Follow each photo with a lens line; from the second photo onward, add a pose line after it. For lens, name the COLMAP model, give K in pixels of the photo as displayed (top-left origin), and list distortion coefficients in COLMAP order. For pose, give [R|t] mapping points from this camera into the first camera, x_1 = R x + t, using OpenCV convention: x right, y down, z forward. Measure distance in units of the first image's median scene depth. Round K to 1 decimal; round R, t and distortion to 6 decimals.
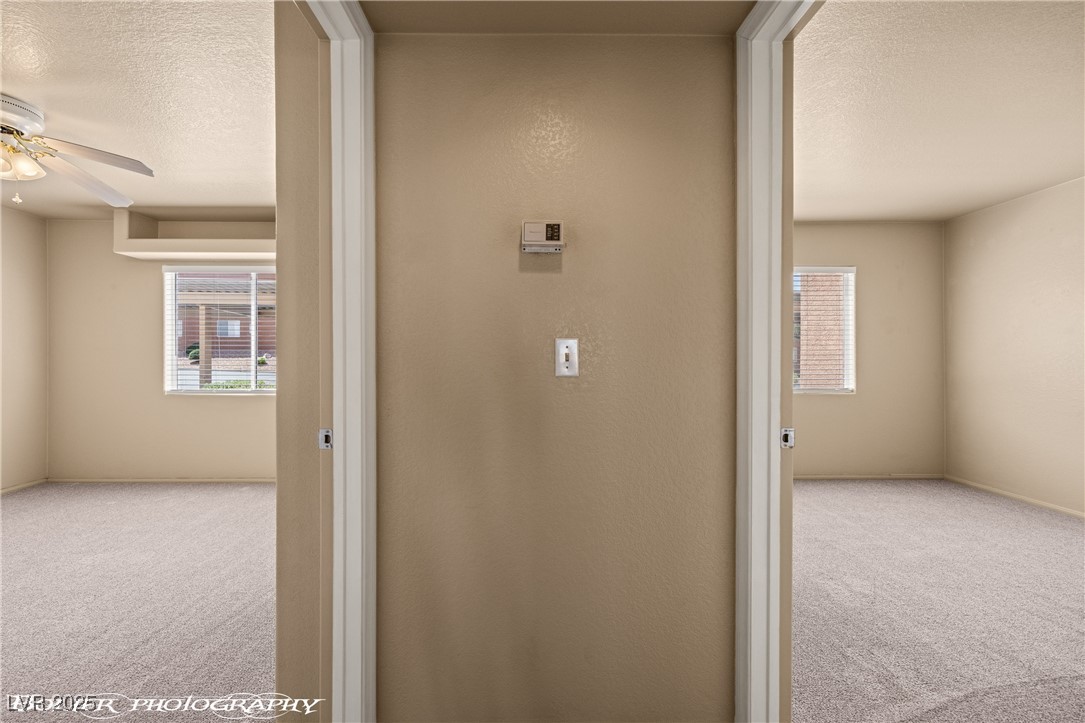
lens RADIAL K [[452.8, 0, 537.0], [0, 452.8, 357.8], [0, 0, 1]] dist [0.008744, -0.002019]
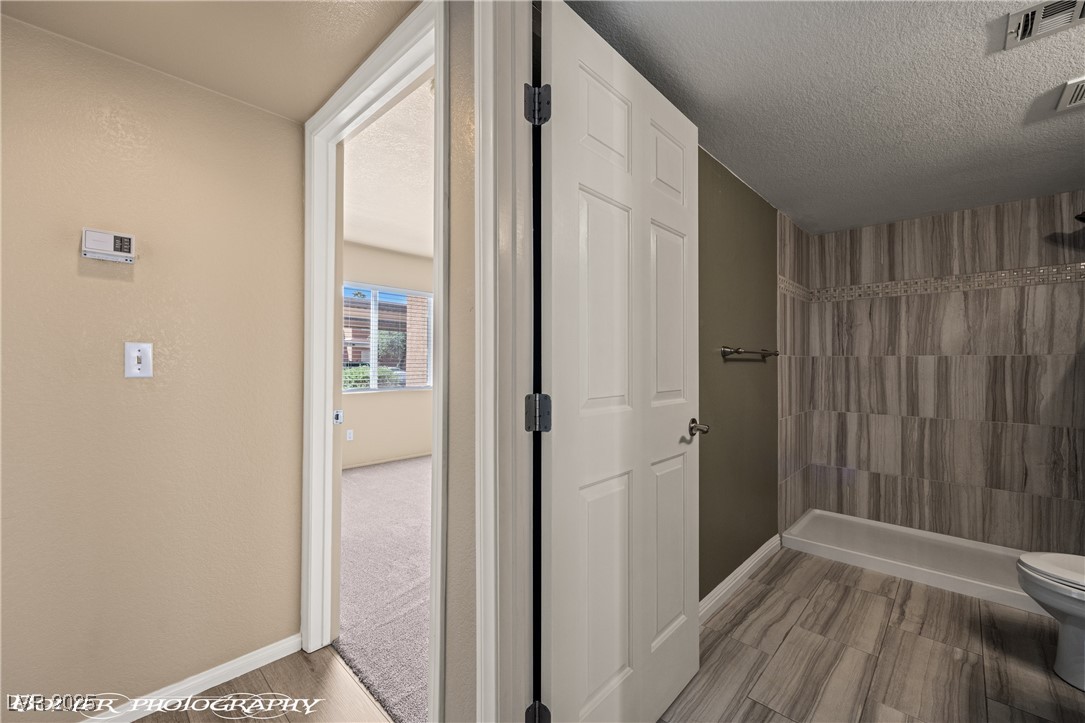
lens RADIAL K [[452.8, 0, 532.5], [0, 452.8, 363.4], [0, 0, 1]] dist [0.008744, -0.002019]
pose [[0.724183, 0.006512, 0.689577, -0.004015], [-0.010560, 0.999943, 0.001647, -0.004308], [-0.689527, -0.008474, 0.724211, -0.445151]]
